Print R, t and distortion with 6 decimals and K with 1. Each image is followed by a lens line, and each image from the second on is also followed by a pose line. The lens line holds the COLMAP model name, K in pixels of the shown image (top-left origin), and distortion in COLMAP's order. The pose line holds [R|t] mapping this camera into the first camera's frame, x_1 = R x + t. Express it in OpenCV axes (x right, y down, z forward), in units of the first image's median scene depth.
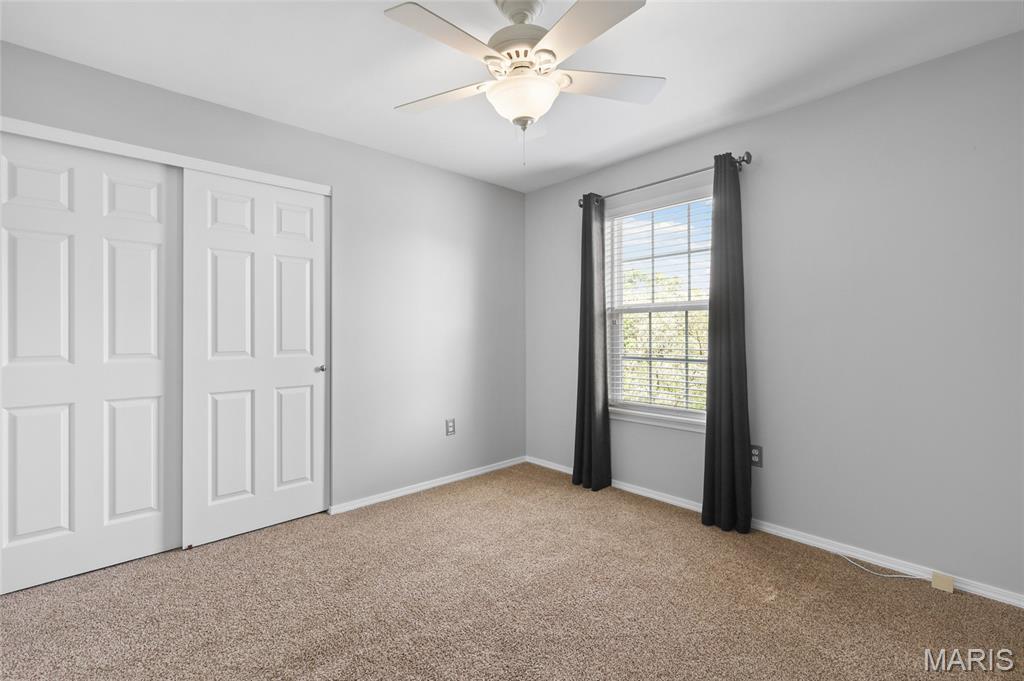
lens RADIAL K [[440.0, 0, 511.4], [0, 440.0, 331.0], [0, 0, 1]] dist [-0.000248, -0.000137]
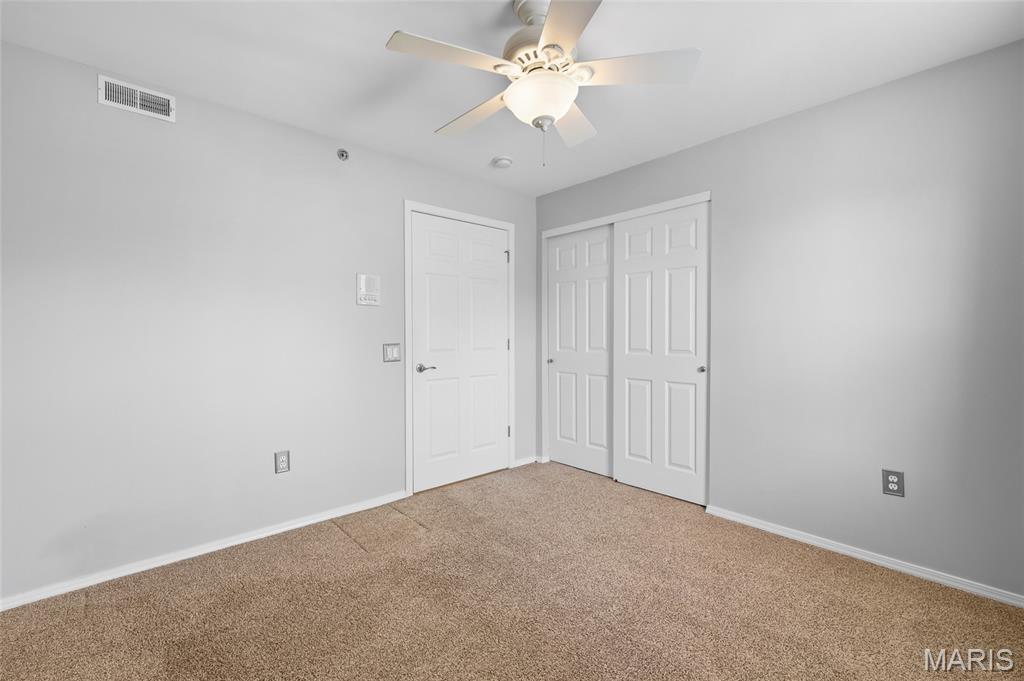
lens RADIAL K [[444.4, 0, 511.7], [0, 444.4, 339.1], [0, 0, 1]] dist [0.002610, 0.000296]
pose [[-0.006169, 0.013107, -0.999895, 0.636684], [0.003599, 0.999908, 0.013085, -0.001984], [0.999974, -0.003517, -0.006216, 0.562644]]
